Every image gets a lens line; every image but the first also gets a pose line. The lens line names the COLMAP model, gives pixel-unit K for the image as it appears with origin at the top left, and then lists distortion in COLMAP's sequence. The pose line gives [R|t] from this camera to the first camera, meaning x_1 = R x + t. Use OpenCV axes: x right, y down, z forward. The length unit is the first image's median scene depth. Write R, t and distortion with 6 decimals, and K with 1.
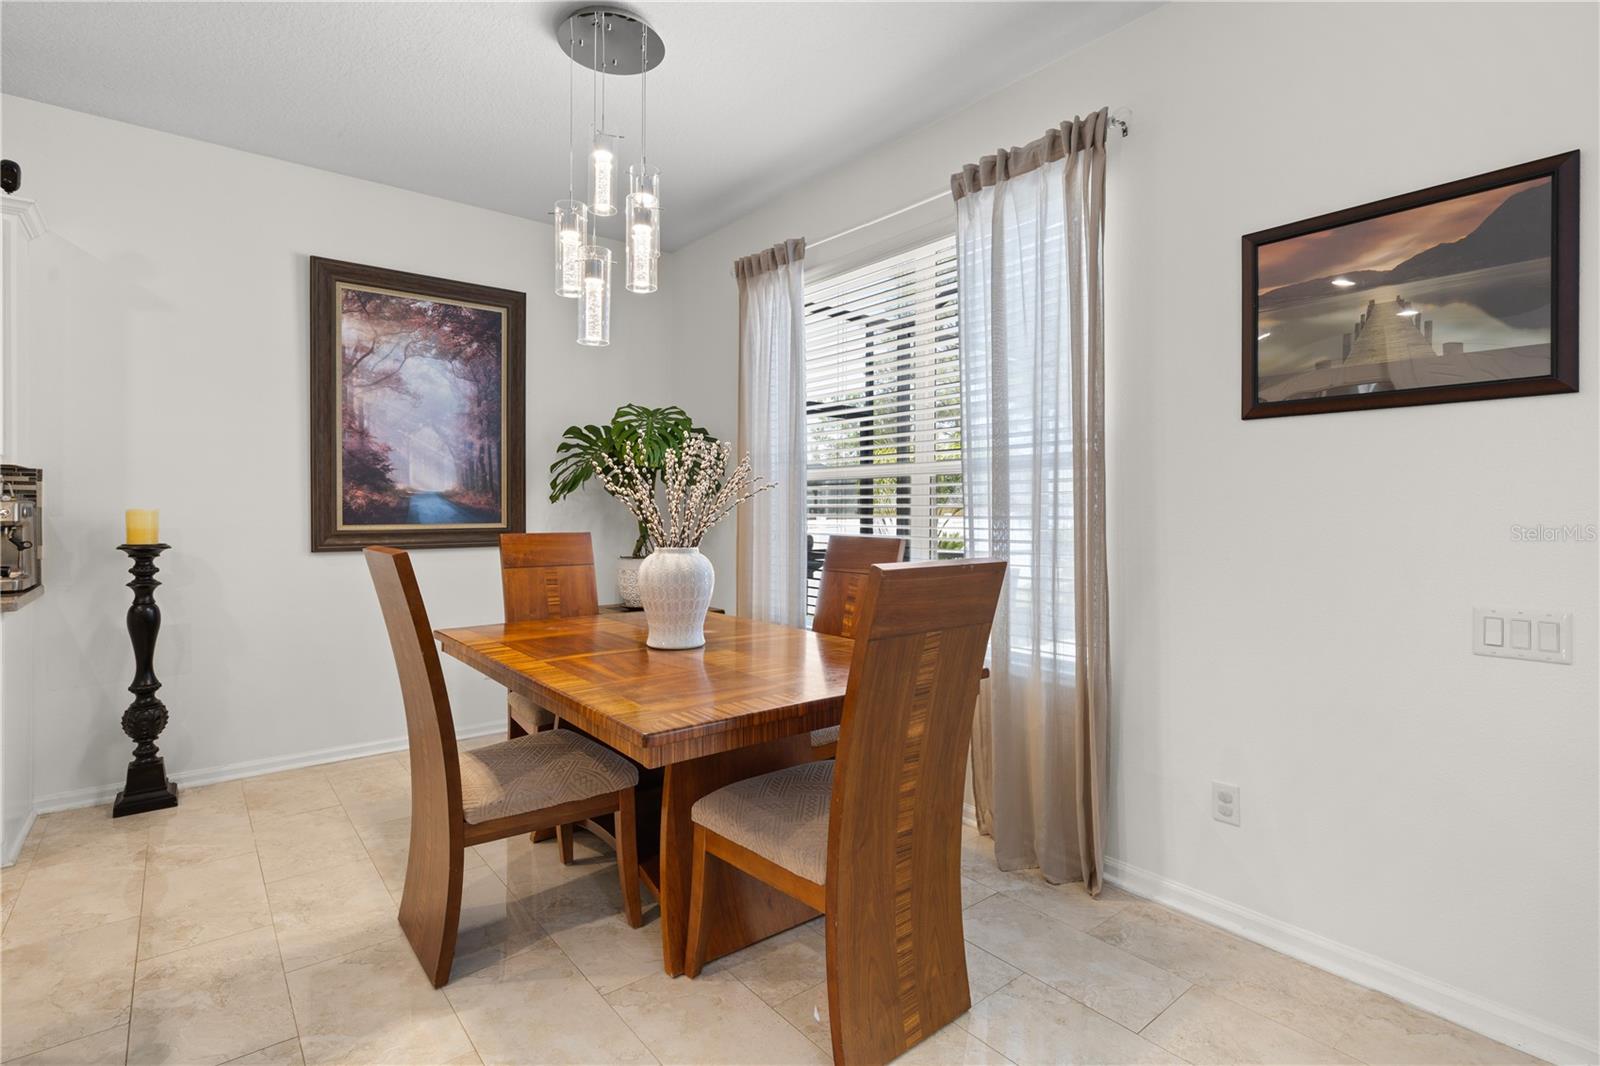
lens RADIAL K [[762.4, 0, 798.9], [0, 762.4, 511.7], [0, 0, 1]] dist [0.000523, 0.000440]
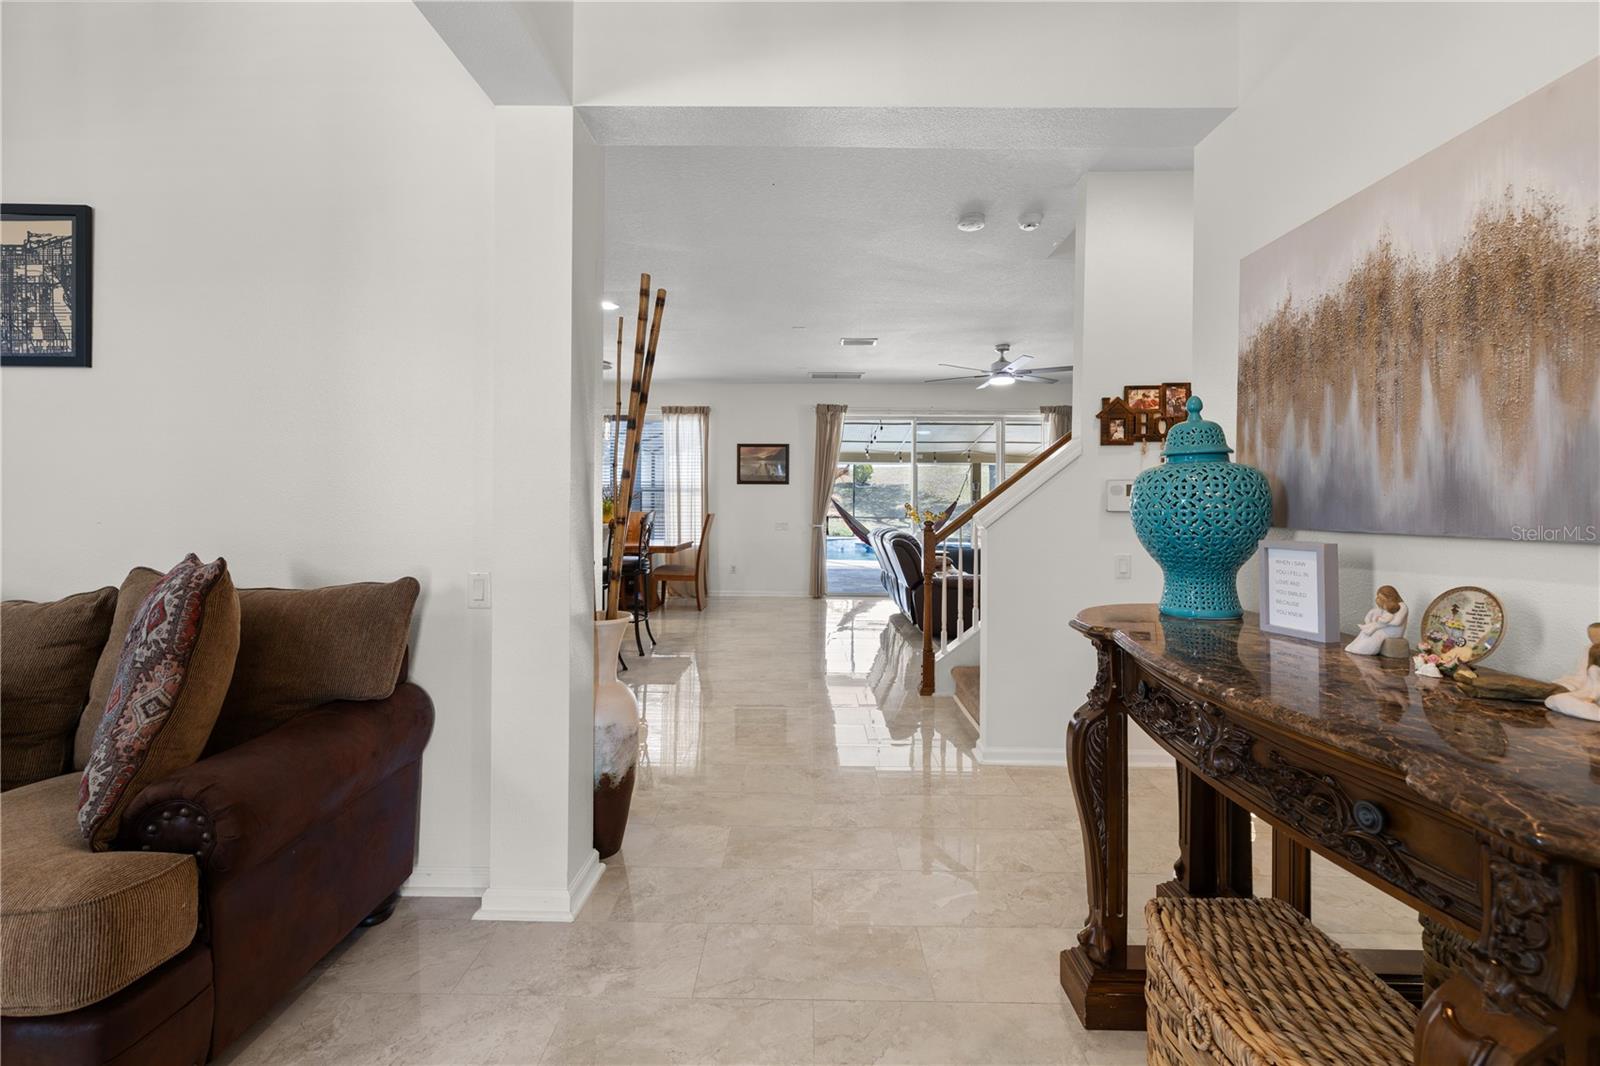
lens RADIAL K [[685.3, 0, 796.9], [0, 685.3, 495.9], [0, 0, 1]] dist [0.001264, 0.000014]
pose [[0.641943, 0.009892, 0.766689, -1.541737], [-0.003726, 0.999945, -0.009782, -0.006748], [-0.766744, 0.003423, 0.641944, -1.260327]]
